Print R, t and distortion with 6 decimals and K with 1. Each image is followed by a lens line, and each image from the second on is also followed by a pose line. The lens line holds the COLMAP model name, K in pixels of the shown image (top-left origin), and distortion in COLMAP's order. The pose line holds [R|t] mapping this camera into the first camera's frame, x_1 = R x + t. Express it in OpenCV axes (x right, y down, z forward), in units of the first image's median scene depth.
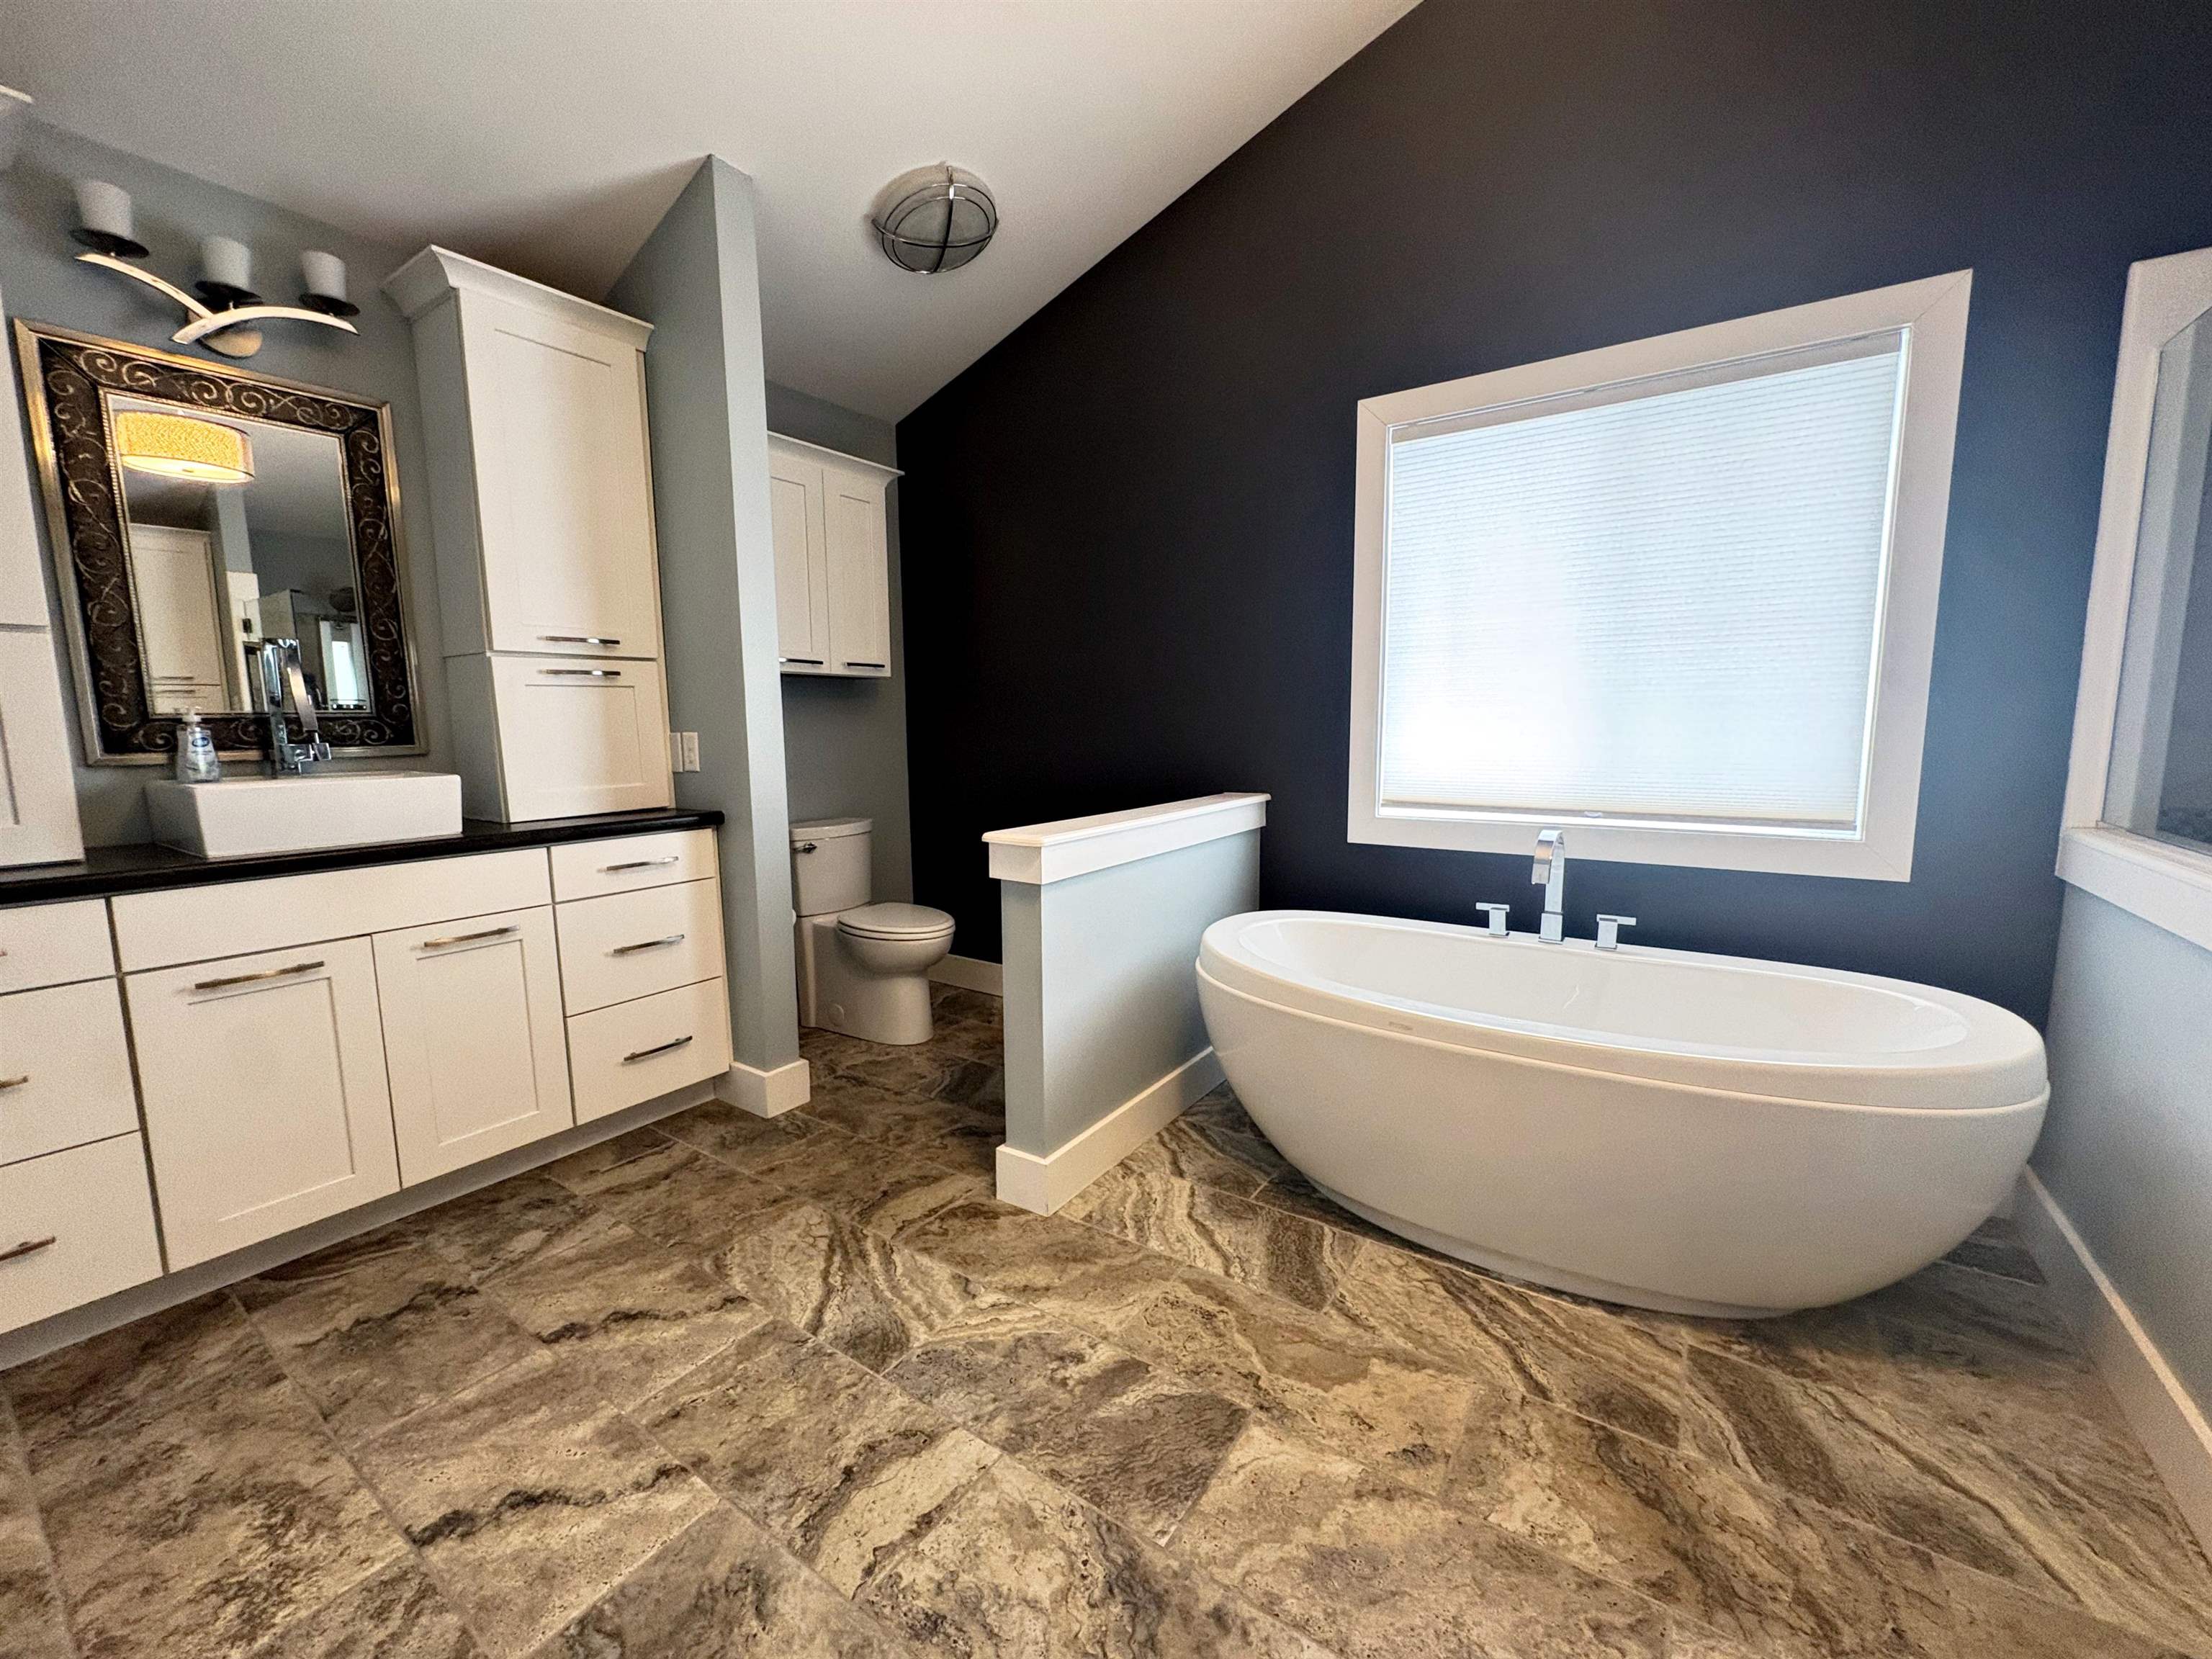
lens RADIAL K [[875.4, 0, 1106.1], [0, 875.4, 831.2], [0, 0, 1]] dist [0.001453, -0.000586]
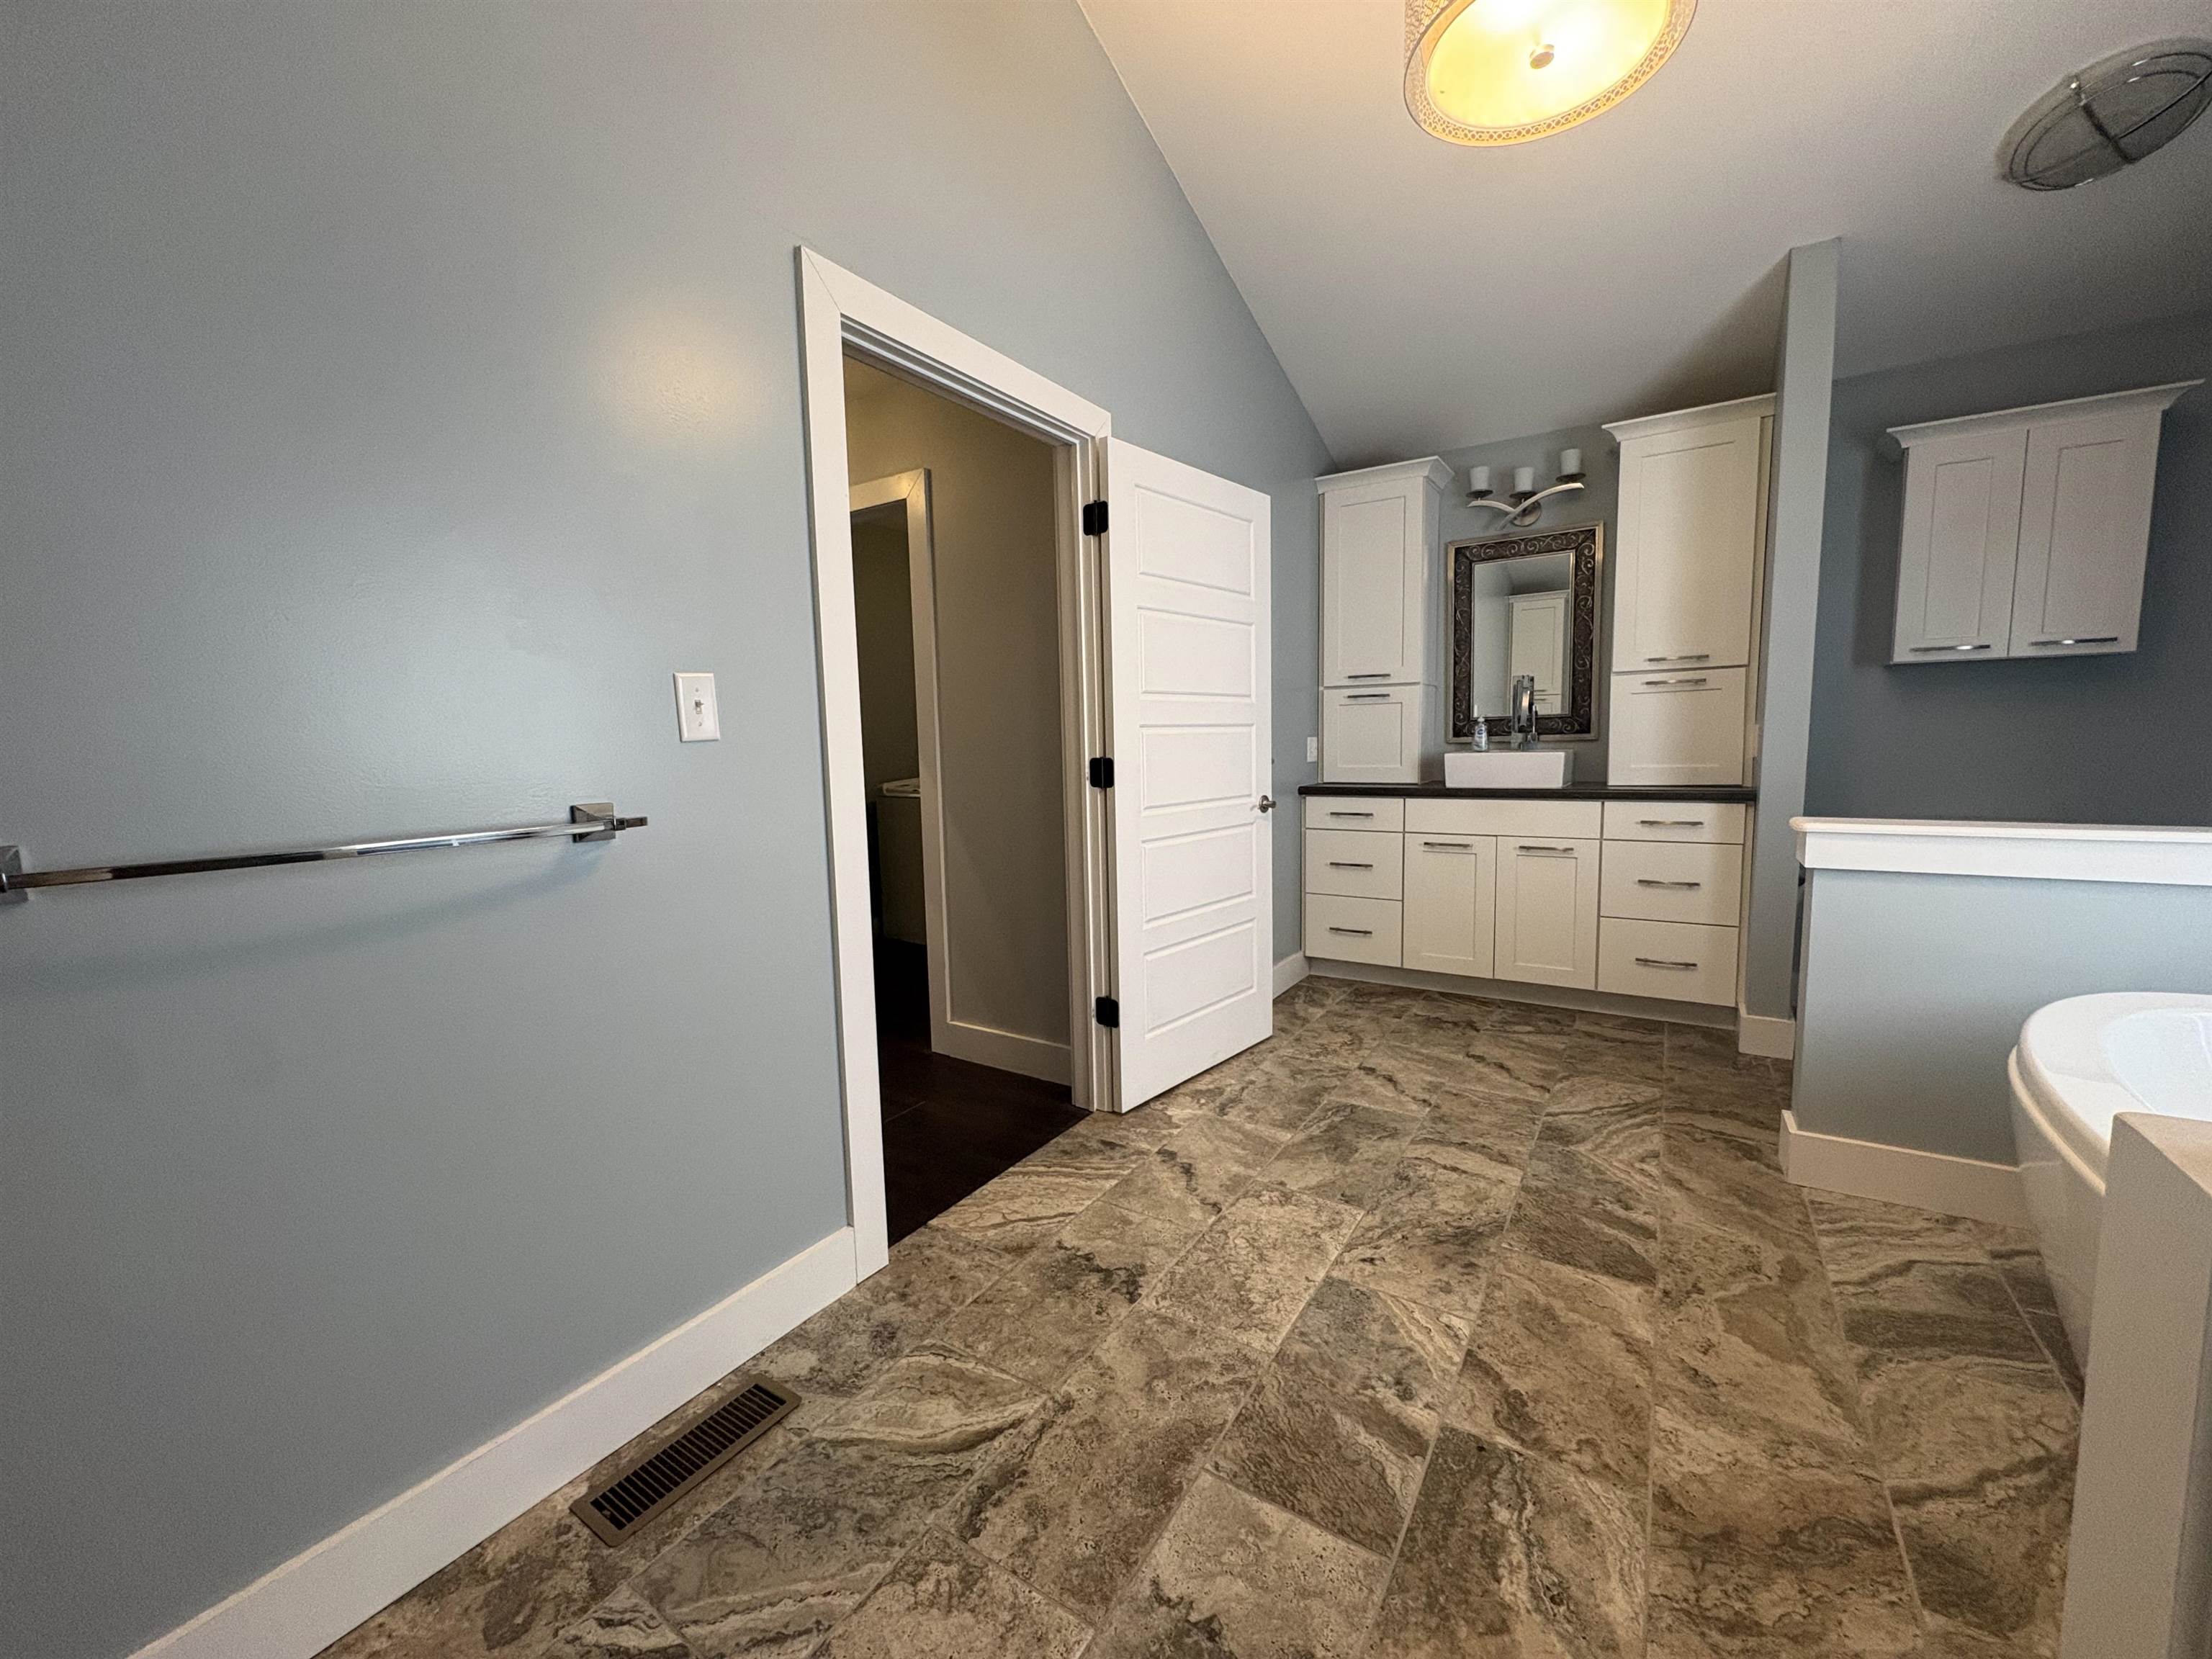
lens RADIAL K [[875.4, 0, 1103.0], [0, 875.4, 832.3], [0, 0, 1]] dist [0.001453, -0.000586]
pose [[0.025817, 0.118434, -0.992626, 1.035680], [-0.101017, 0.988184, 0.115277, -0.020125], [0.994550, 0.097296, 0.037476, 0.104044]]
